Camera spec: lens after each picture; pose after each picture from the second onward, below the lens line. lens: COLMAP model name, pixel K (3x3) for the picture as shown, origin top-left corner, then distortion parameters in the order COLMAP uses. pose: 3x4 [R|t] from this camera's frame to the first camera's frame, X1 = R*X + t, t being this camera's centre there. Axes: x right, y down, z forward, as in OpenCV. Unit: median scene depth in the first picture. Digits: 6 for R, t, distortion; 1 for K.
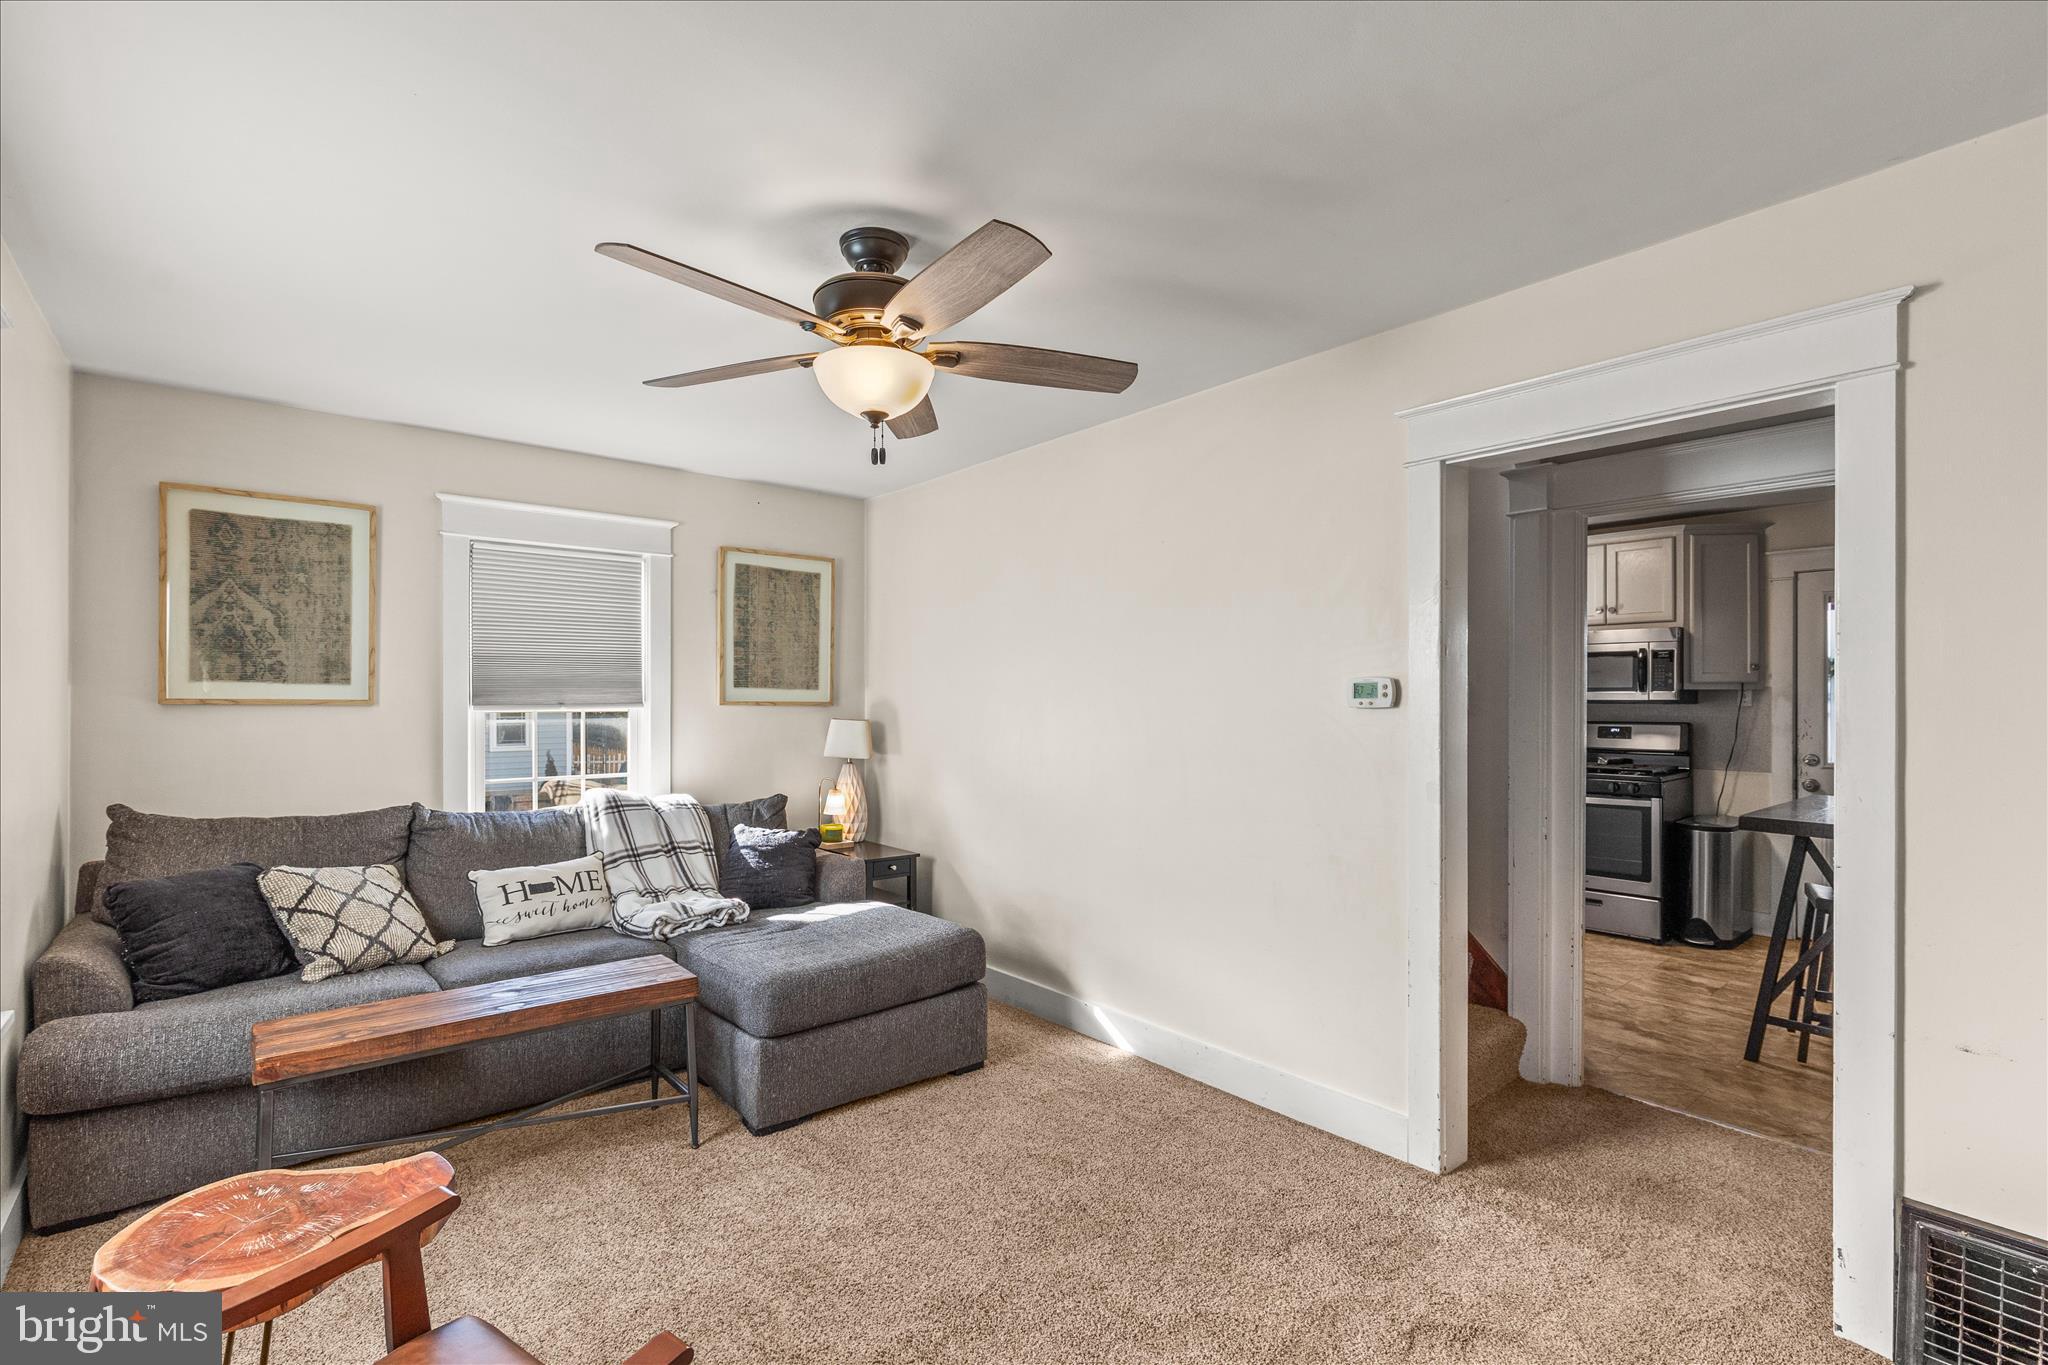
lens RADIAL K [[922.5, 0, 1024.0], [0, 922.5, 682.5], [0, 0, 1]] dist [-0.000818, -0.000133]
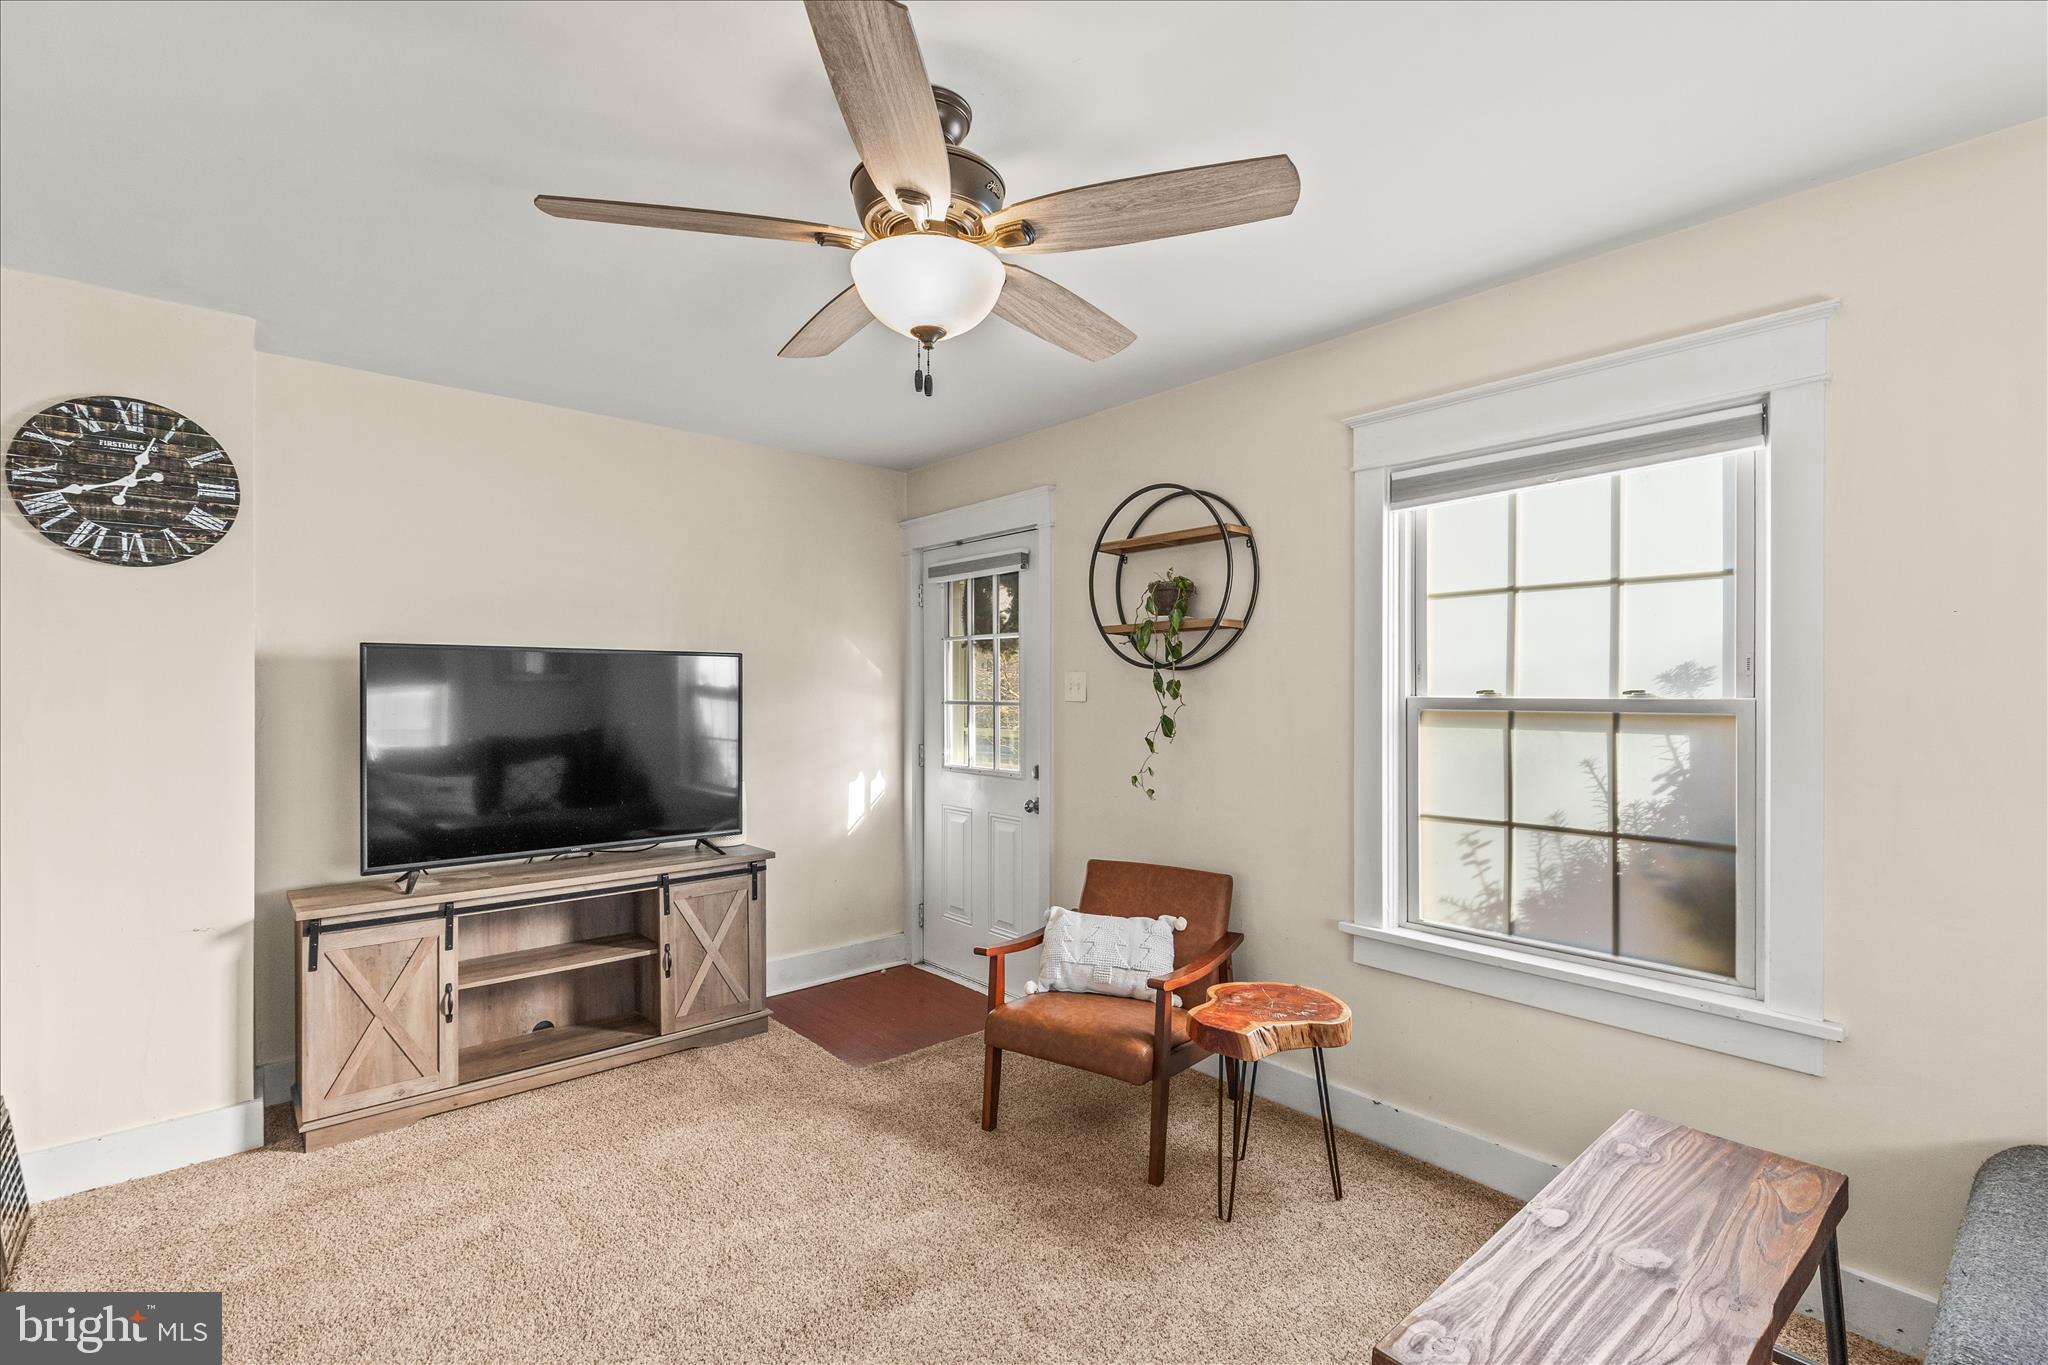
lens RADIAL K [[922.5, 0, 1024.0], [0, 922.5, 682.5], [0, 0, 1]] dist [-0.000818, -0.000133]
pose [[-0.999888, -0.002092, -0.014806, -0.255528], [-0.001815, 0.999823, -0.018703, 0.036813], [0.014842, -0.018674, -0.999715, 1.819306]]
